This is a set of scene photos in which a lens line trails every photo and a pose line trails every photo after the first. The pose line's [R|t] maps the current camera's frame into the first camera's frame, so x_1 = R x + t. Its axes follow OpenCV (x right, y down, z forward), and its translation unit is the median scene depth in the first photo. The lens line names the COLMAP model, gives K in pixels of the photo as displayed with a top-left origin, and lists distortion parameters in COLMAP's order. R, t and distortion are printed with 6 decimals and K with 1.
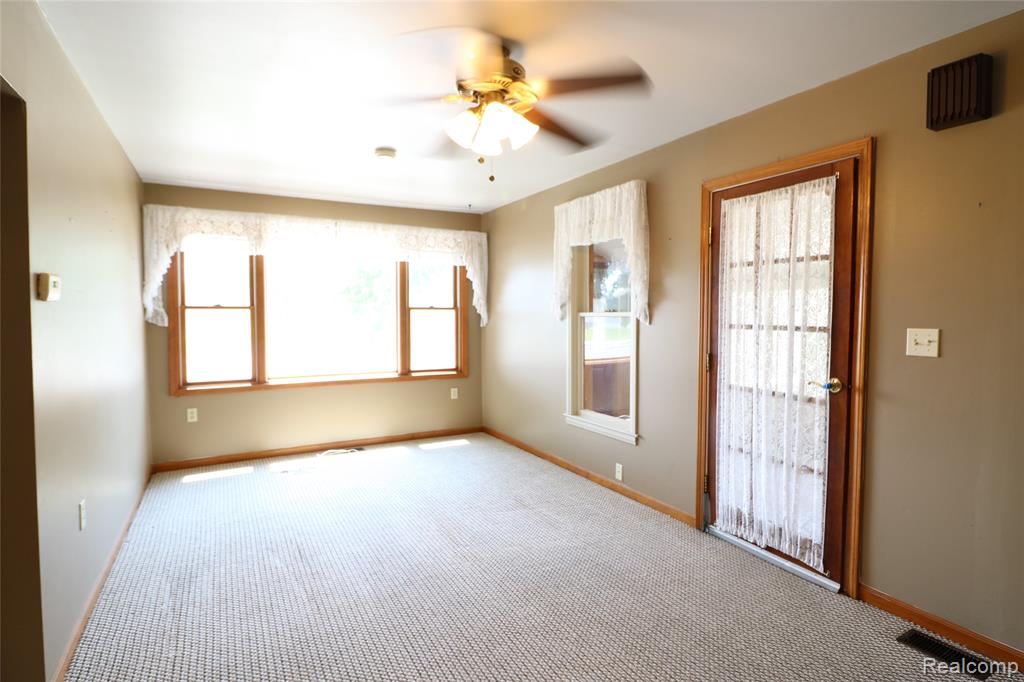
lens RADIAL K [[528.7, 0, 516.4], [0, 528.7, 336.6], [0, 0, 1]] dist [-0.000451, -0.007724]
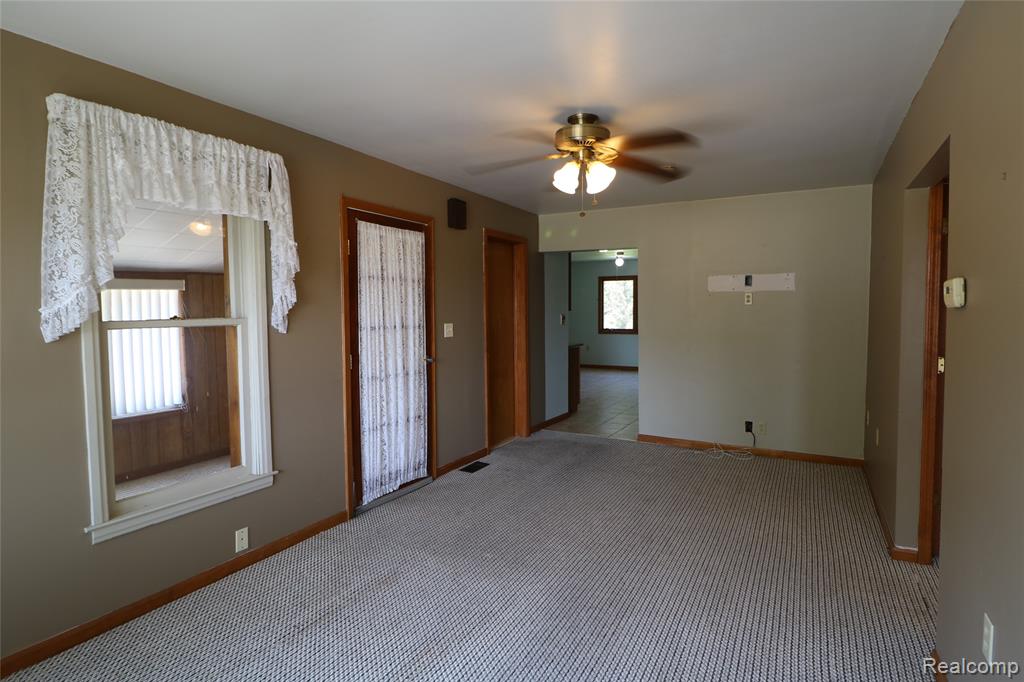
lens RADIAL K [[528.7, 0, 516.1], [0, 528.7, 340.5], [0, 0, 1]] dist [-0.000451, -0.007724]
pose [[-0.535192, -0.045387, 0.843510, -0.836056], [0.042994, 0.995798, 0.080859, -0.080262], [-0.843636, 0.079541, -0.530991, 1.445900]]
